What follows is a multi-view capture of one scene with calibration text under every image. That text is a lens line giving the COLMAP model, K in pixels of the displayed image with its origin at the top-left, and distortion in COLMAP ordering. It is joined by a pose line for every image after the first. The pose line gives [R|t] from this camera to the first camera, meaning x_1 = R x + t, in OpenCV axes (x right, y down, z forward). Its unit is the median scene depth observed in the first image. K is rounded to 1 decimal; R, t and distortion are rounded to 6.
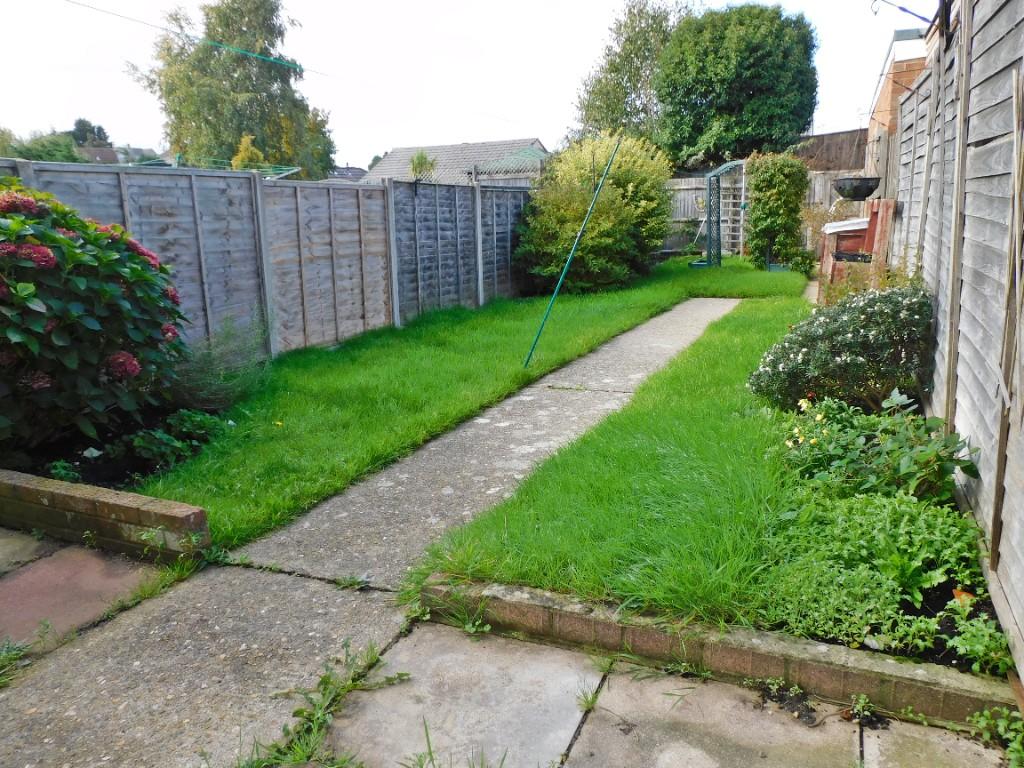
lens RADIAL K [[735.7, 0, 512.0], [0, 735.7, 384.0], [0, 0, 1]] dist [-0.000467, -0.010561]
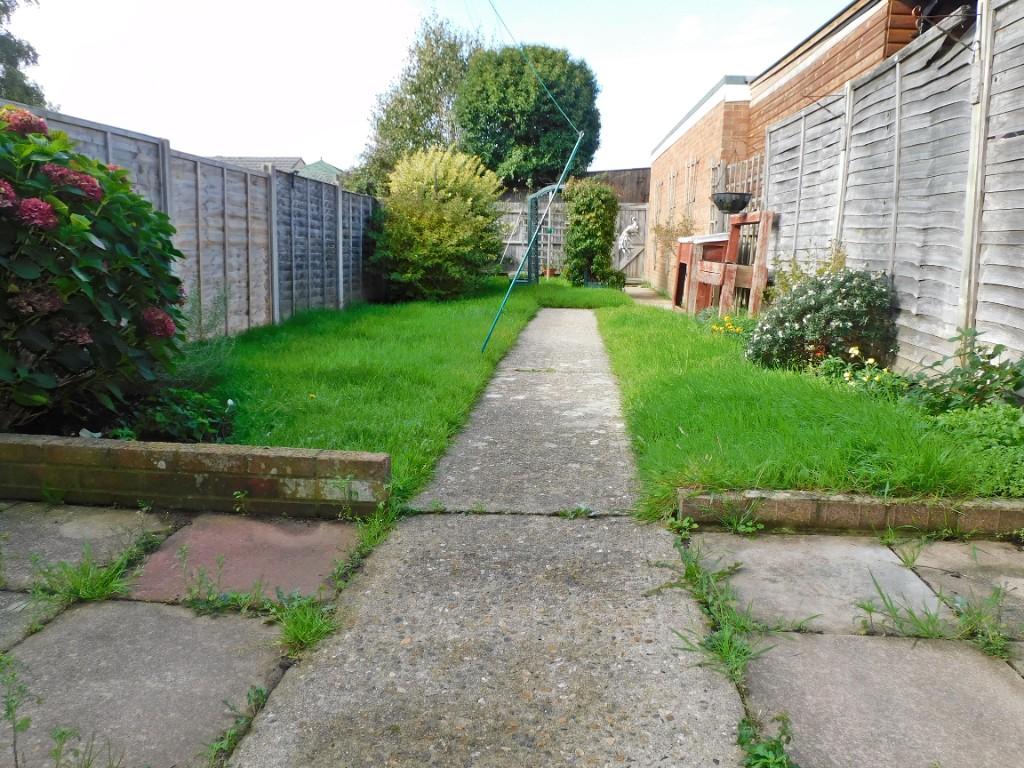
lens RADIAL K [[748.4, 0, 512.0], [0, 748.4, 384.0], [0, 0, 1]] dist [-0.000010, -0.008376]
pose [[0.941905, -0.015709, 0.335511, -0.187779], [0.030849, 0.998730, -0.039841, 0.039551], [-0.334459, 0.047876, 0.941193, 0.020669]]
